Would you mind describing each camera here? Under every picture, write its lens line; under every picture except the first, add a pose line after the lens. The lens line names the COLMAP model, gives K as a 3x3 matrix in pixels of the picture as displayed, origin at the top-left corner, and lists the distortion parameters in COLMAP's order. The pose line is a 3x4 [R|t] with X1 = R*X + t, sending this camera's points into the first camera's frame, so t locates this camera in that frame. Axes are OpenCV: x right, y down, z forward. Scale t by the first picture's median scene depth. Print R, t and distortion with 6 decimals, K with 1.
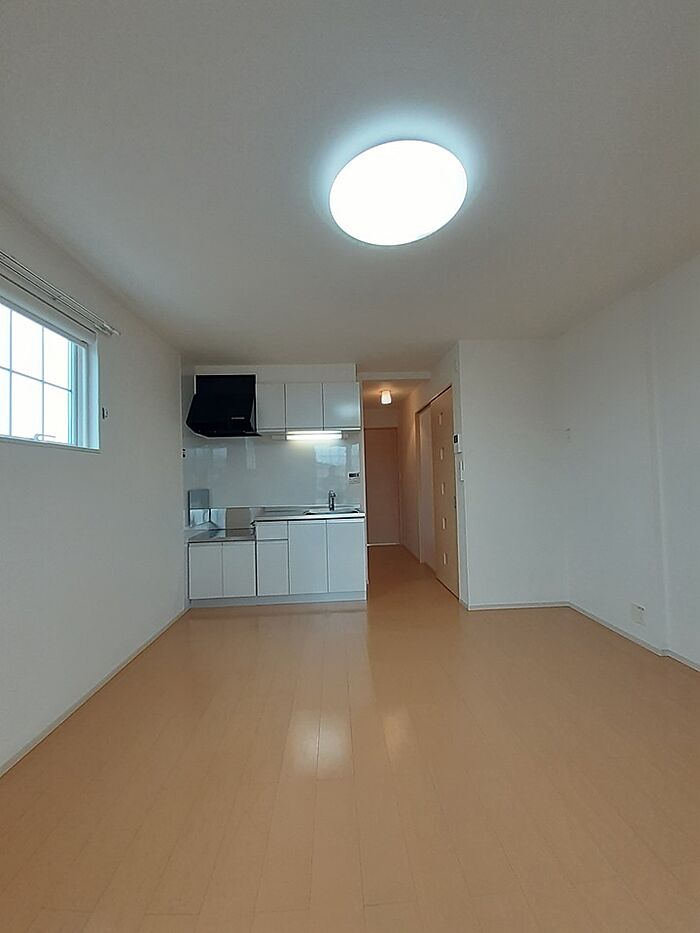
lens RADIAL K [[372.9, 0, 350.0], [0, 372.9, 466.5], [0, 0, 1]] dist [0.000103, 0.000082]
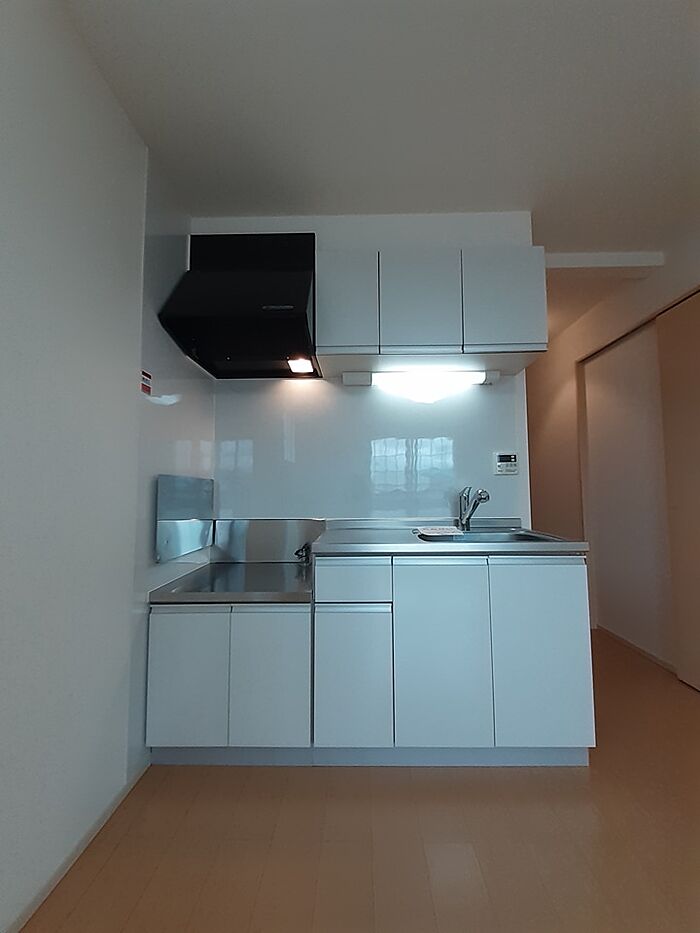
lens RADIAL K [[372.9, 0, 350.0], [0, 372.9, 466.5], [0, 0, 1]] dist [0.000103, 0.000082]
pose [[0.996846, 0.015319, -0.077863, -0.173338], [-0.018329, 0.999106, -0.038083, 0.062162], [0.077210, 0.039390, 0.996236, 0.563383]]
